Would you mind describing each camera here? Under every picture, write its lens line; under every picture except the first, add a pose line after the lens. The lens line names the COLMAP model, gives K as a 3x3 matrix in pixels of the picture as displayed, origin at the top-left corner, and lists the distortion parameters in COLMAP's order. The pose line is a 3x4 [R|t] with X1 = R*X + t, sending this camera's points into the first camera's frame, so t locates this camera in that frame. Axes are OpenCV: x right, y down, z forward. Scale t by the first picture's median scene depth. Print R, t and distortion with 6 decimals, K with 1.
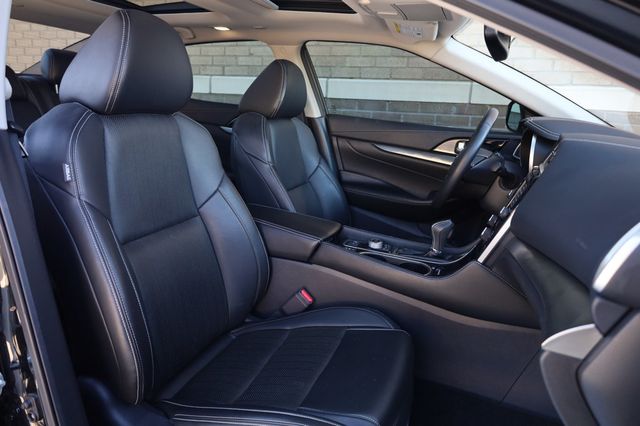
lens RADIAL K [[436.8, 0, 322.9], [0, 436.8, 214.0], [0, 0, 1]] dist [-0.007074, -0.003405]
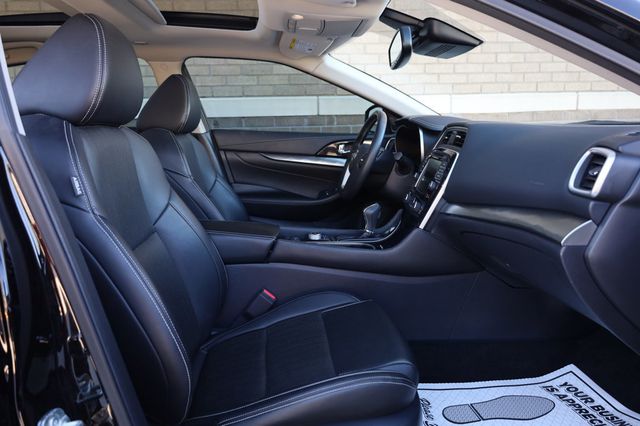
lens RADIAL K [[436.8, 0, 322.9], [0, 436.8, 214.0], [0, 0, 1]] dist [-0.007074, -0.003405]
pose [[0.901442, -0.141648, 0.409071, -0.268784], [0.162677, 0.986535, -0.016875, 0.031896], [-0.401172, 0.081758, 0.912347, -0.011137]]
